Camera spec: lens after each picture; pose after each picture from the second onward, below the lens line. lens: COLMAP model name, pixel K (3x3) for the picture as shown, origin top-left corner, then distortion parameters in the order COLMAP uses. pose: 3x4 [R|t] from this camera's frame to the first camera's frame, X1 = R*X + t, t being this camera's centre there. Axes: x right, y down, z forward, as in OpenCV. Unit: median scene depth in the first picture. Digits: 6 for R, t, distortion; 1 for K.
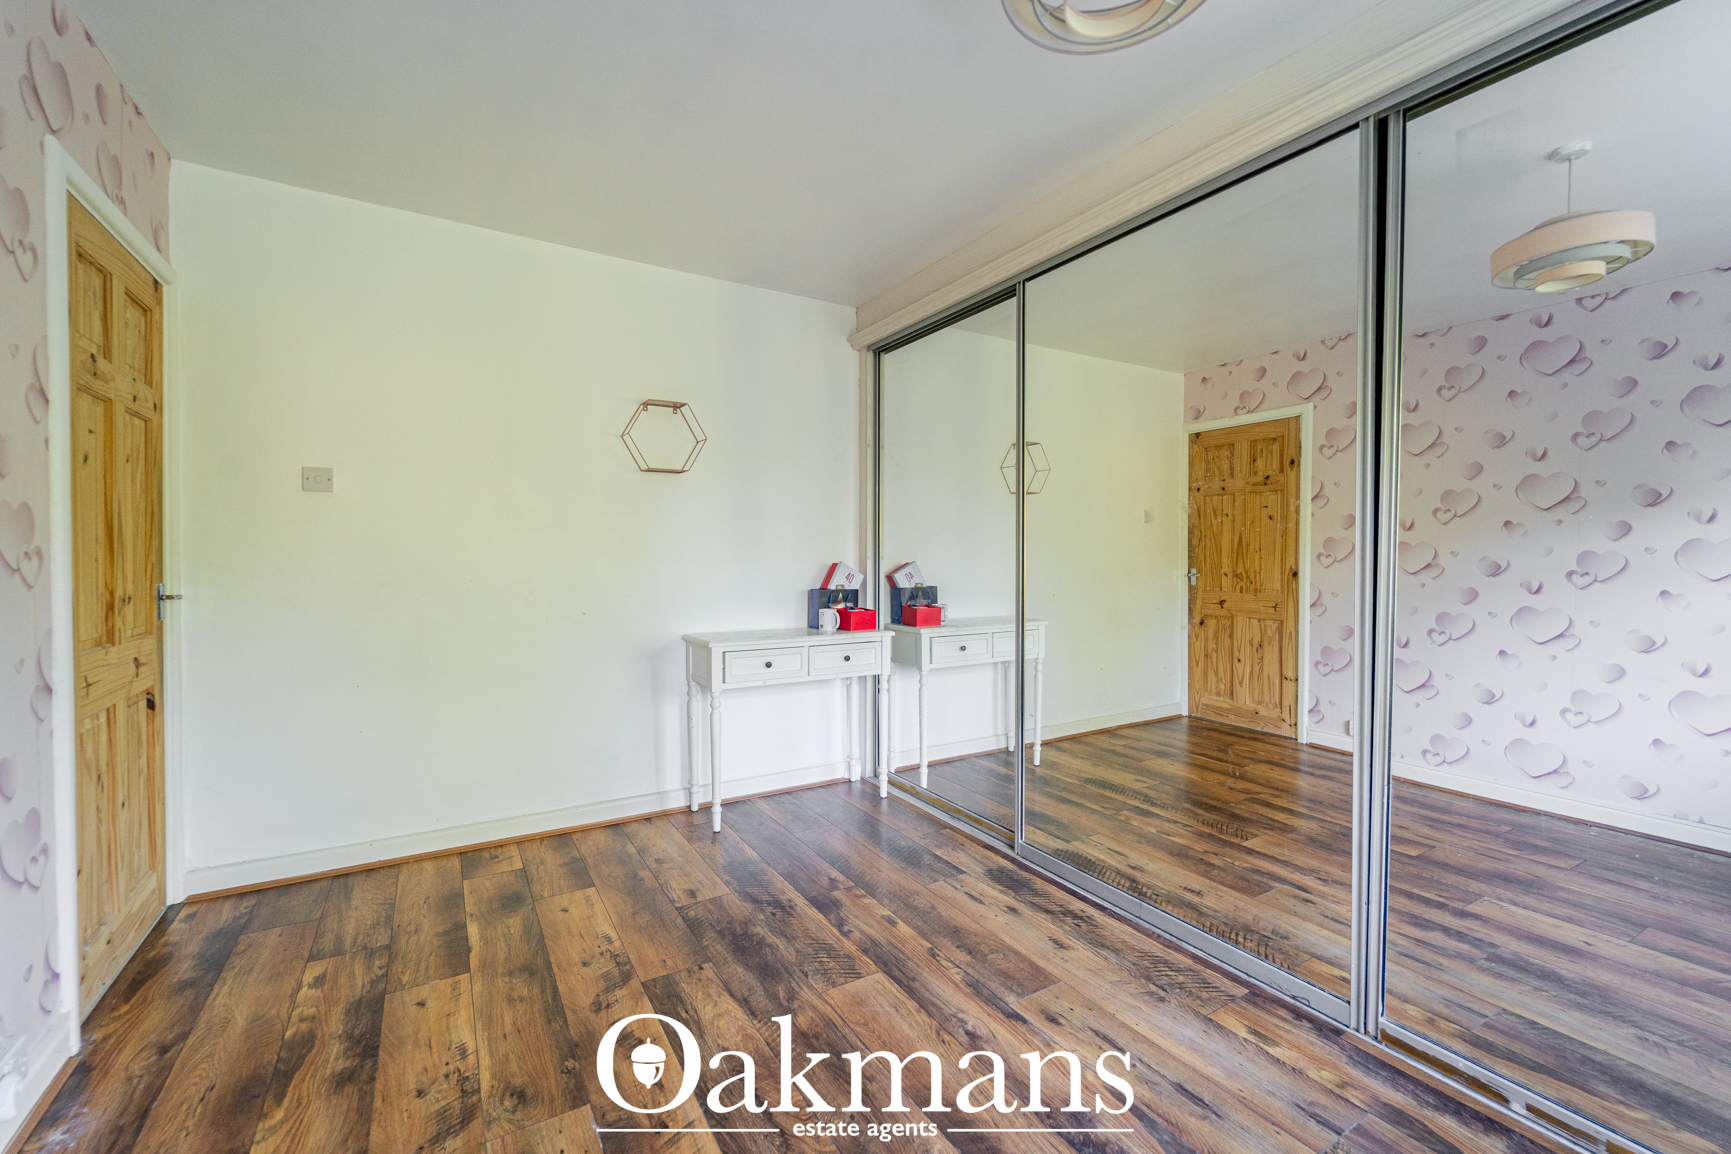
lens RADIAL K [[699.1, 0, 864.5], [0, 699.1, 569.7], [0, 0, 1]] dist [0.005672, -0.004228]
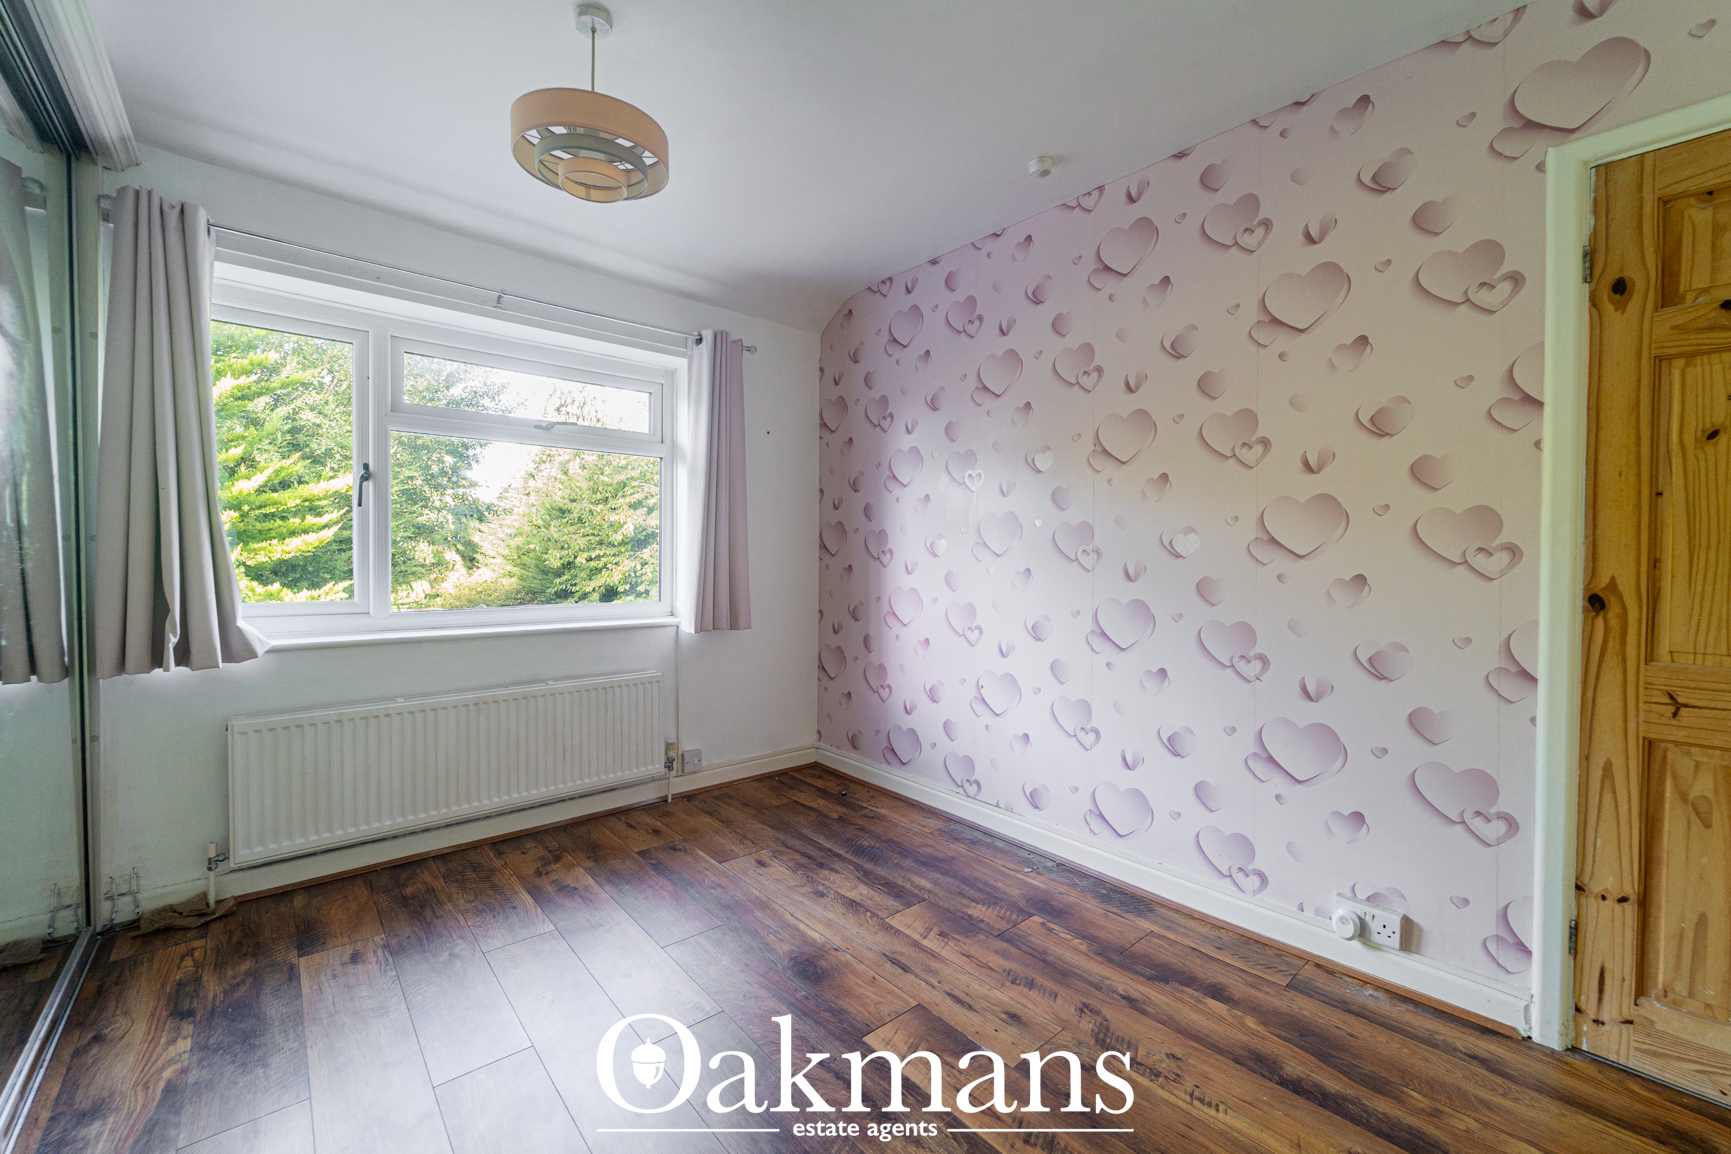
lens RADIAL K [[699.1, 0, 864.5], [0, 699.1, 569.7], [0, 0, 1]] dist [0.005672, -0.004228]
pose [[-0.986222, -0.010863, -0.165072, 0.004915], [-0.017302, 0.999142, 0.037621, -0.009955], [0.164522, 0.039958, -0.985564, 1.251700]]
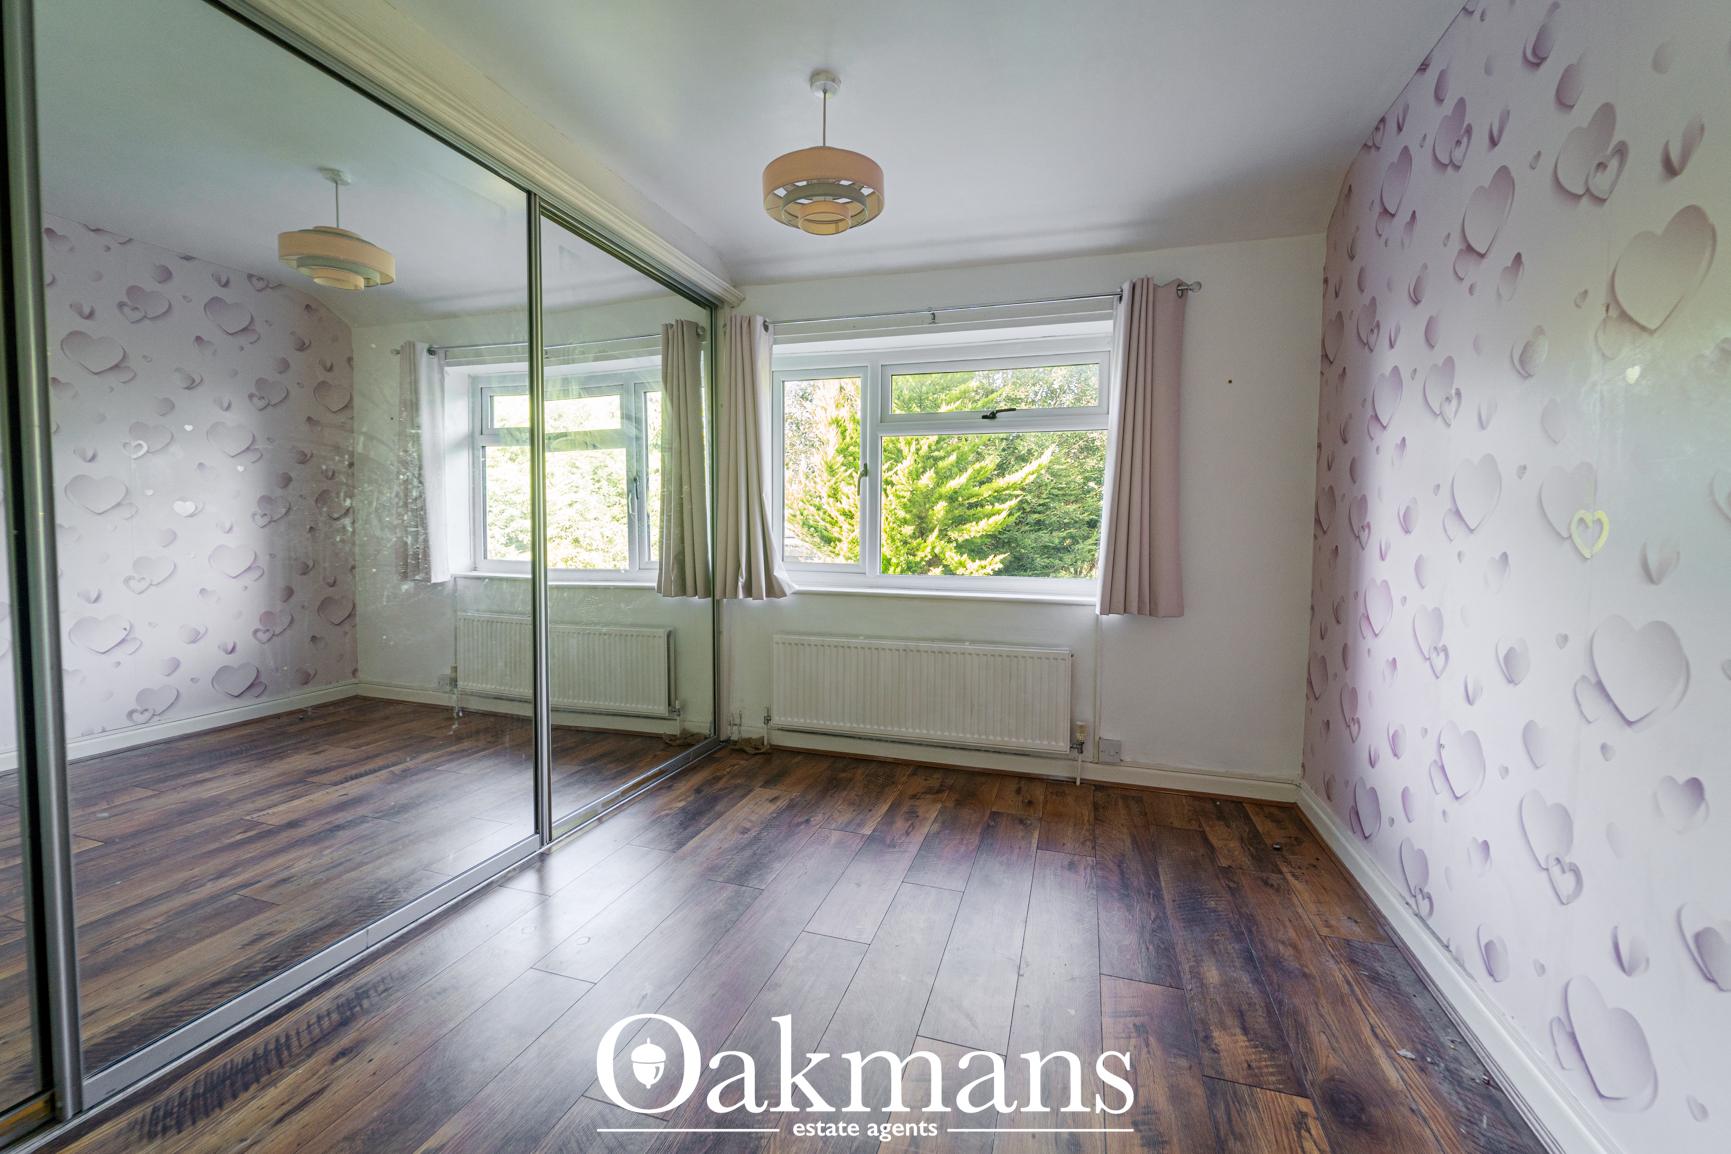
lens RADIAL K [[708.9, 0, 863.4], [0, 708.9, 569.1], [0, 0, 1]] dist [0.008294, -0.004007]
pose [[-0.655642, -0.054570, 0.753098, -0.565839], [-0.000550, 0.997419, 0.071795, -0.005672], [-0.755072, 0.046658, -0.653980, 1.038747]]
